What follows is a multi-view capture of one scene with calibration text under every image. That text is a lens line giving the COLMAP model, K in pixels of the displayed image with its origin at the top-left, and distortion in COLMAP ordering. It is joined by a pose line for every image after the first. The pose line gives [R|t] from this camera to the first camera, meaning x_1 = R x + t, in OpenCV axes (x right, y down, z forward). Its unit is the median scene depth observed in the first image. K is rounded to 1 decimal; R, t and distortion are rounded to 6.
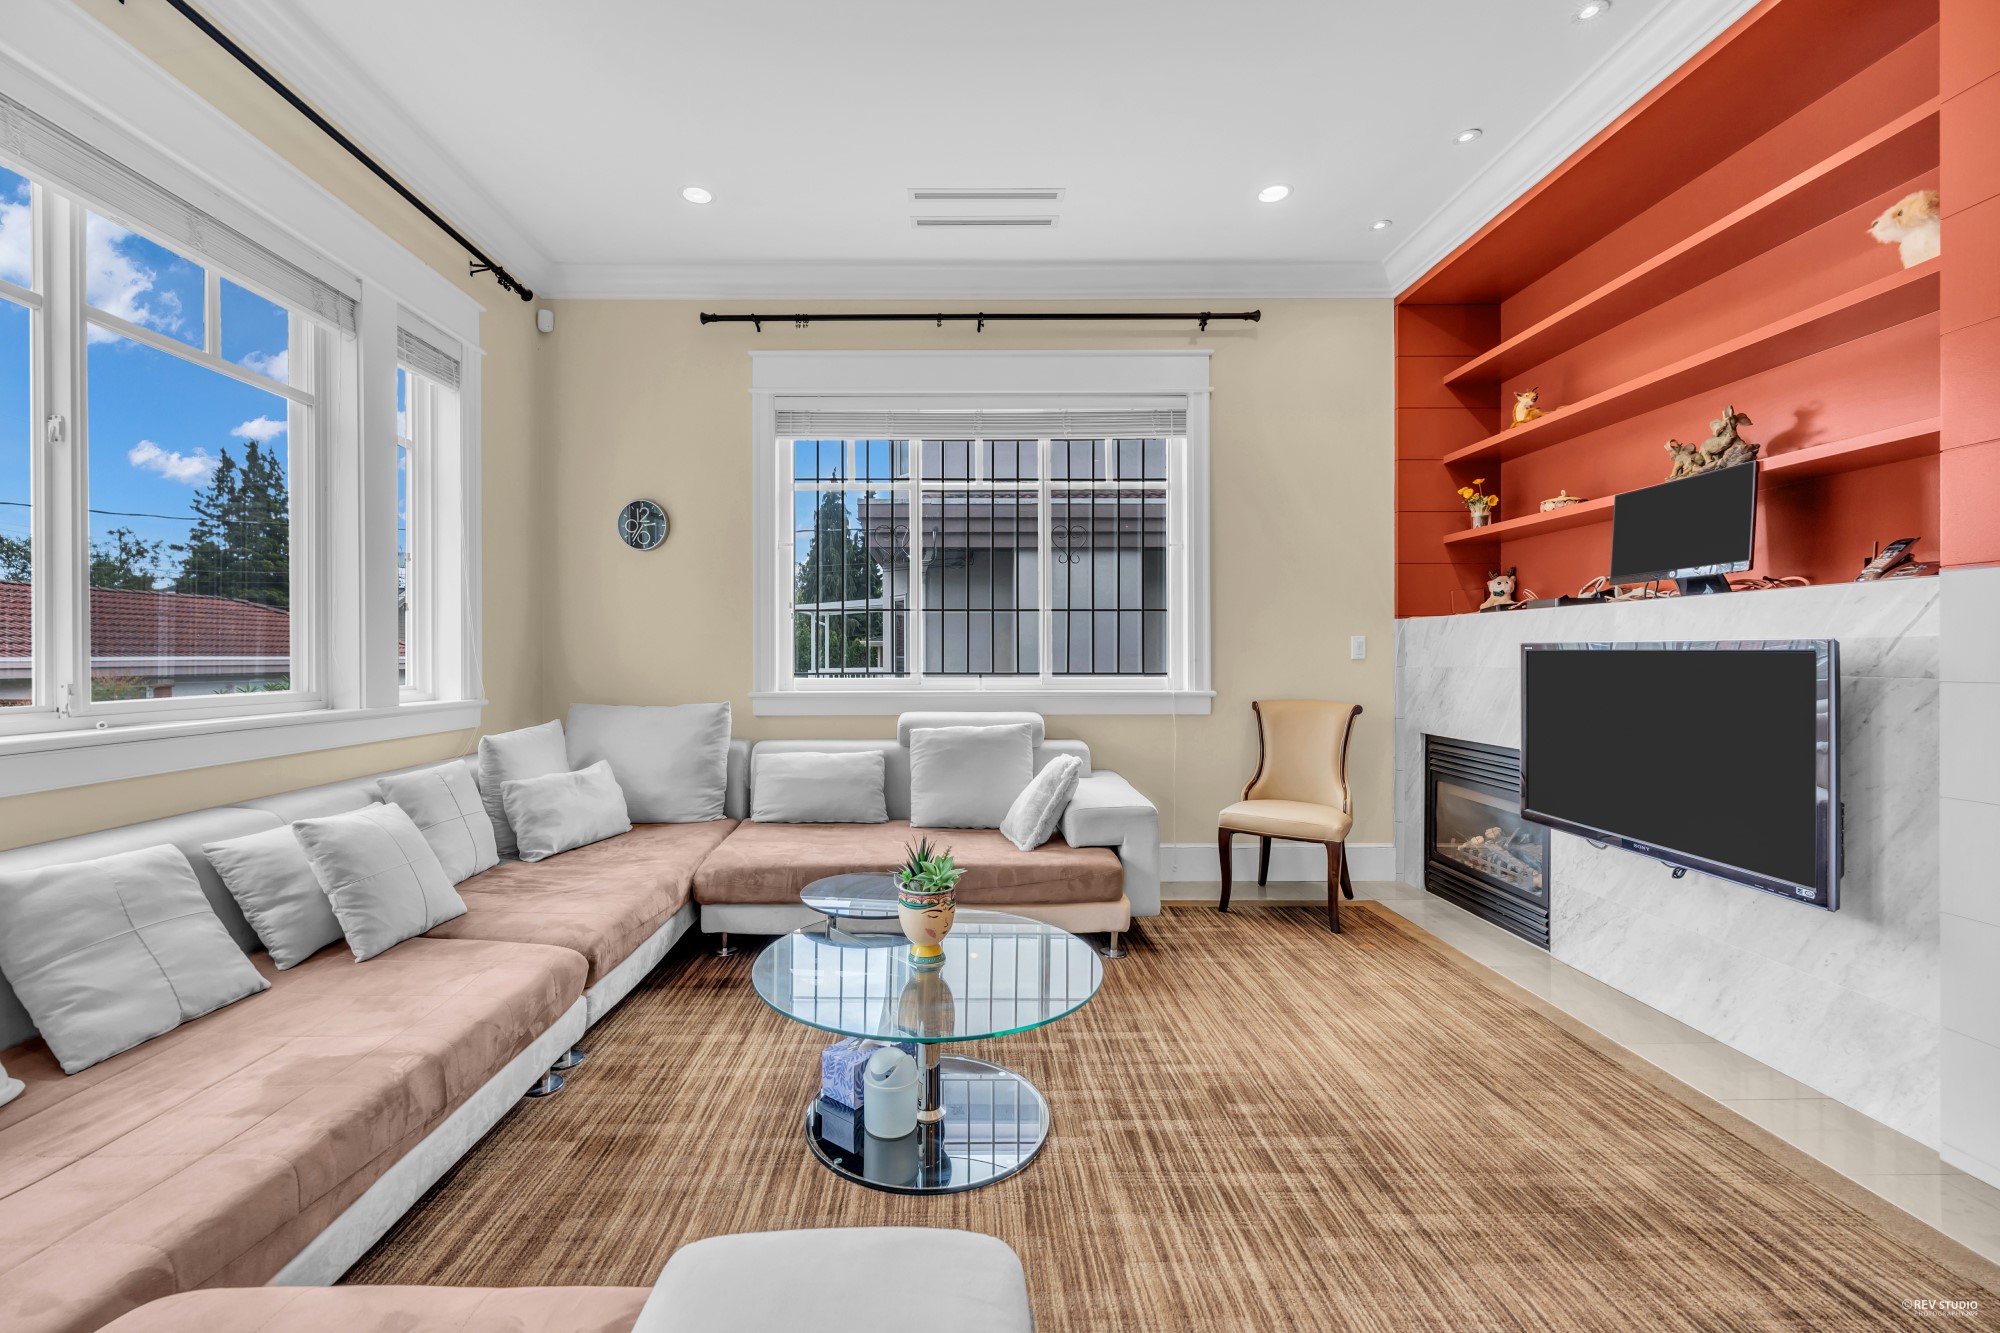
lens RADIAL K [[835.5, 0, 933.1], [0, 835.5, 649.3], [0, 0, 1]] dist [0.002879, 0.000124]
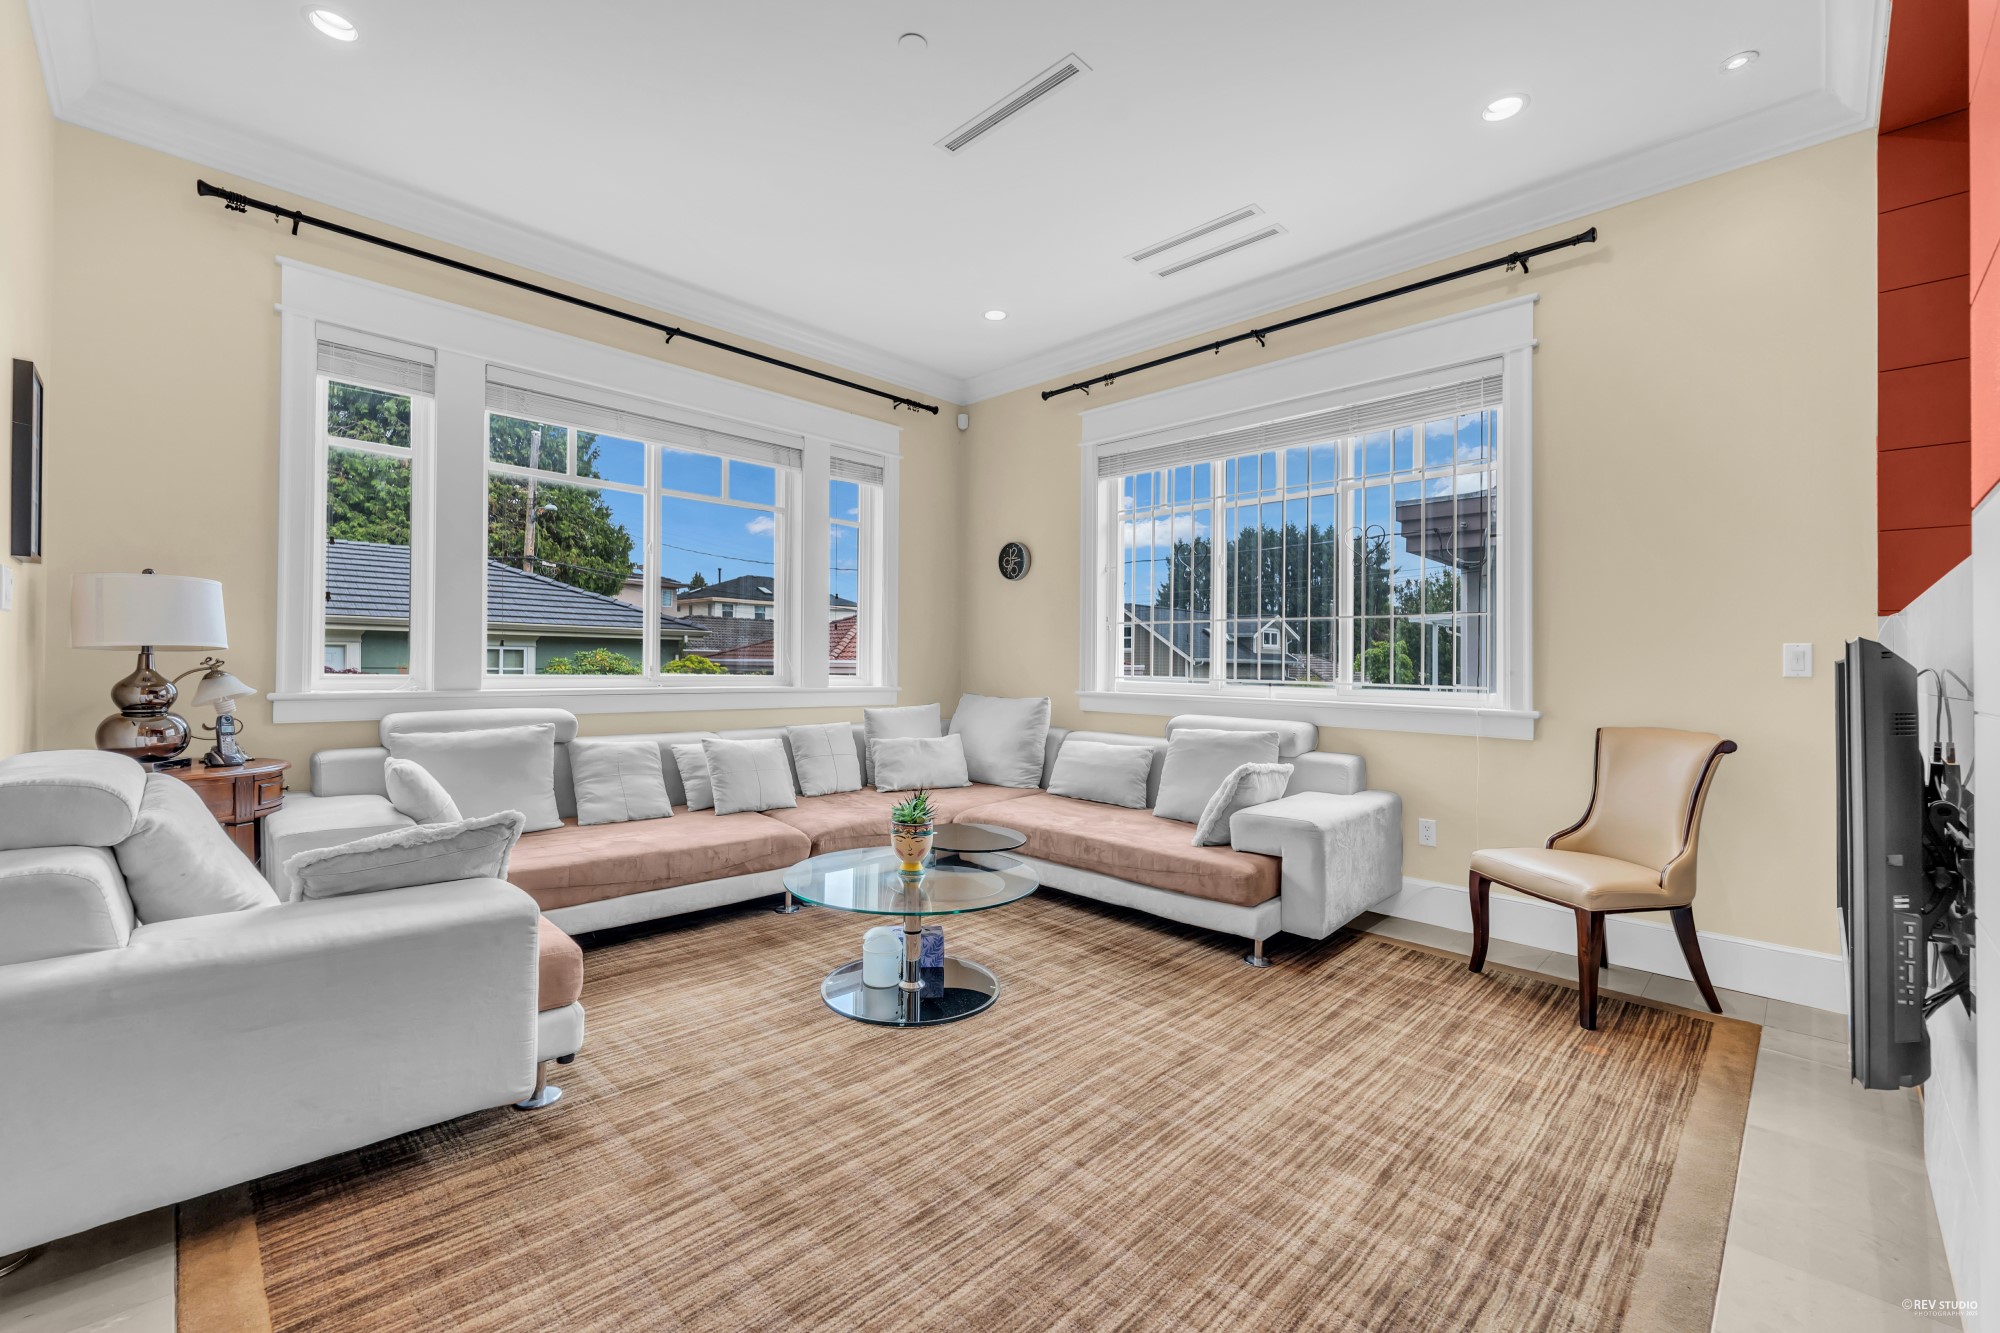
lens RADIAL K [[819.7, 0, 995.8], [0, 819.7, 653.8], [0, 0, 1]] dist [0.001226, 0.000016]
pose [[0.706480, 0.005248, -0.707714, 0.583746], [-0.012131, 0.999915, -0.004695, 0.004588], [0.707630, 0.011902, 0.706483, 0.071718]]
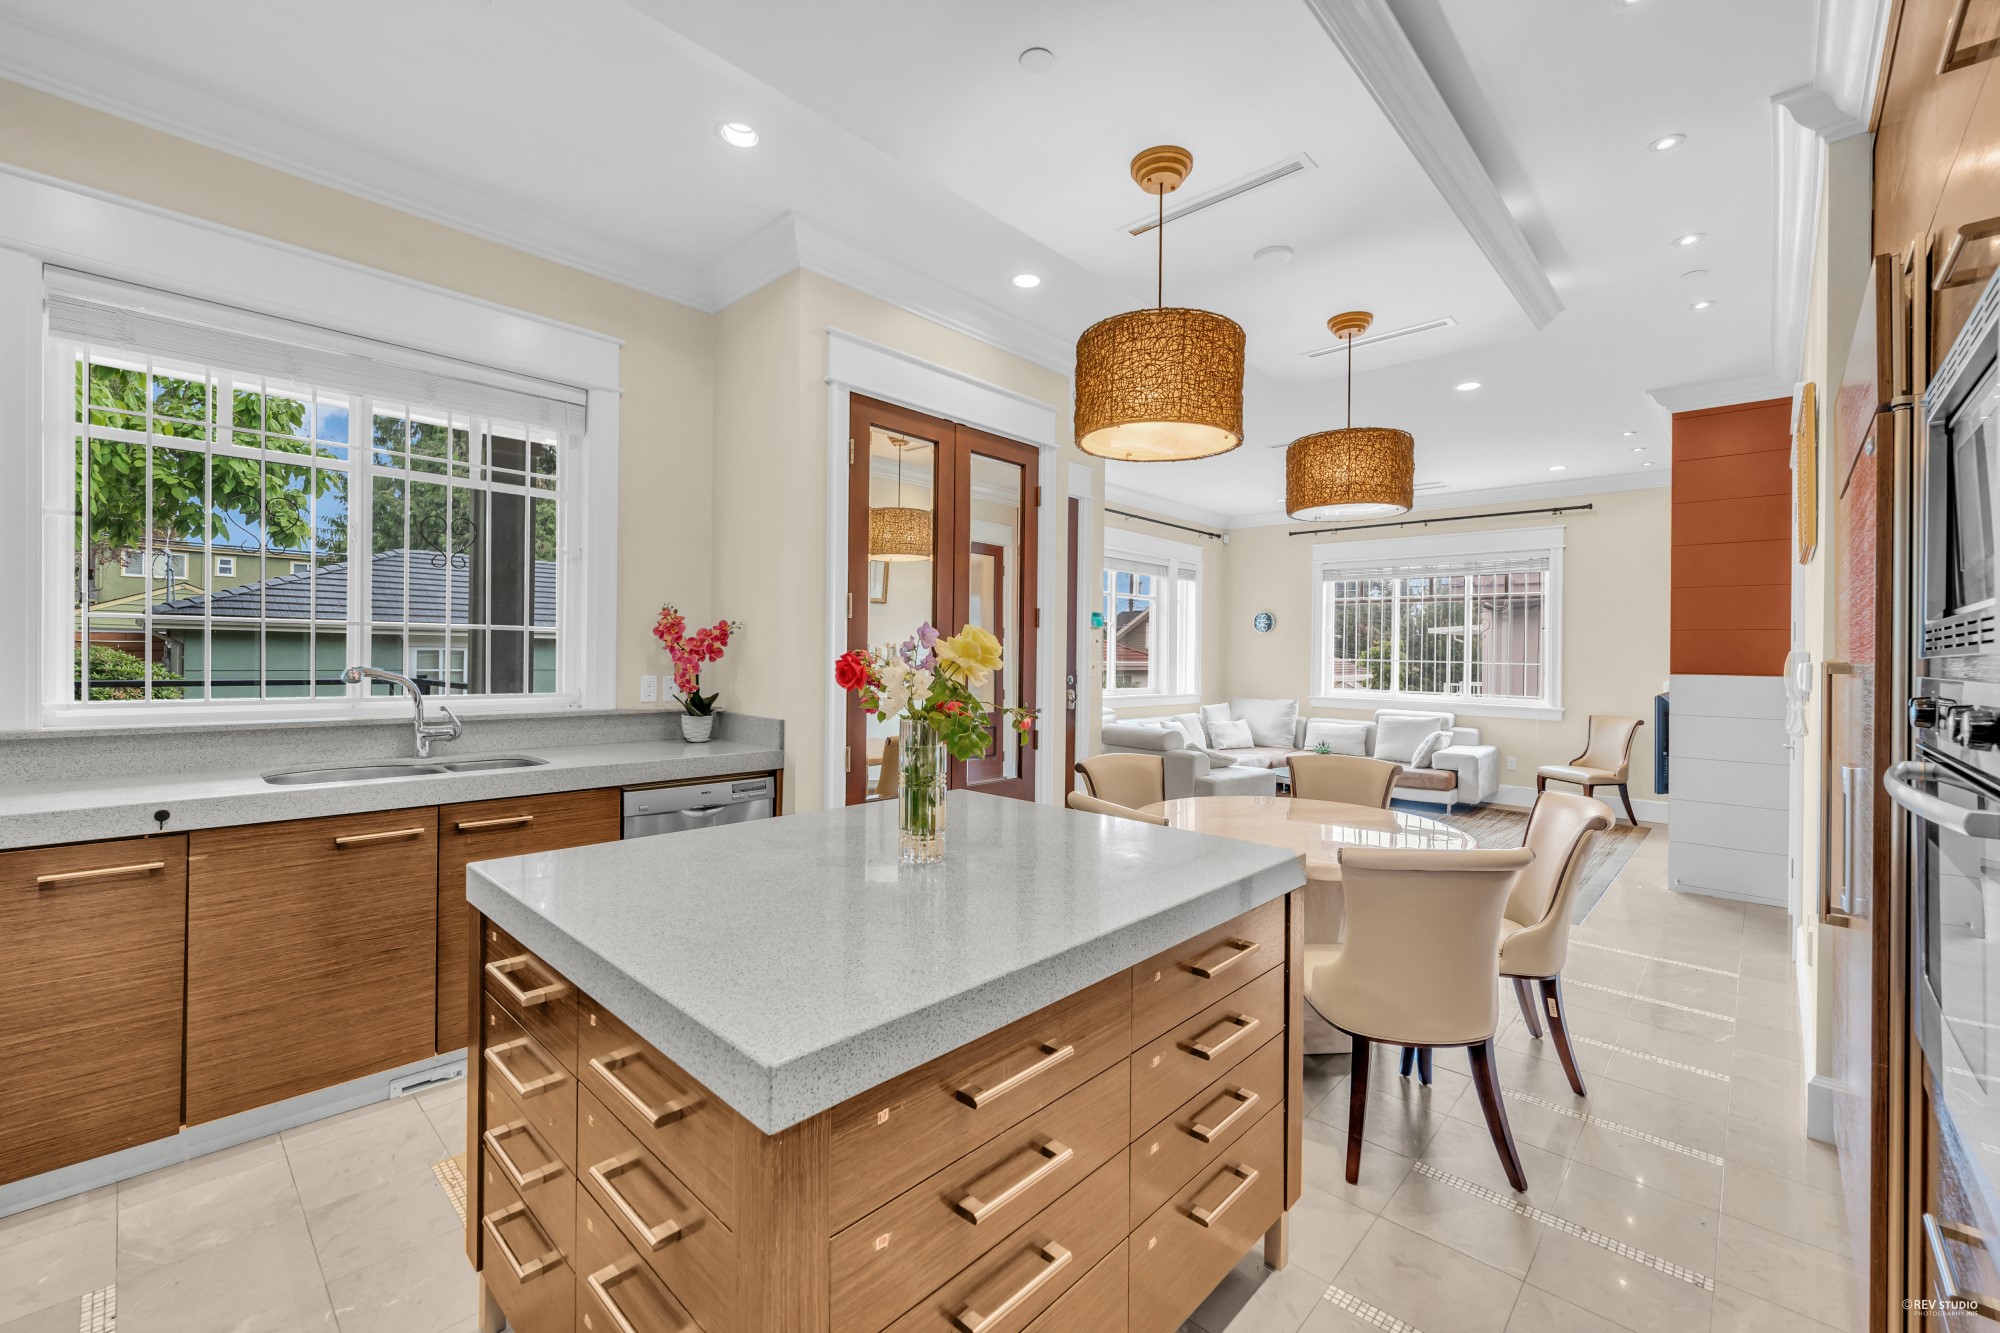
lens RADIAL K [[879.3, 0, 940.8], [0, 879.3, 645.3], [0, 0, 1]] dist [-0.013746, -0.000097]
pose [[0.722480, 0.013144, -0.691267, 0.746275], [-0.015250, 0.999879, 0.003074, -0.082388], [0.691224, 0.008321, 0.722593, -1.499004]]
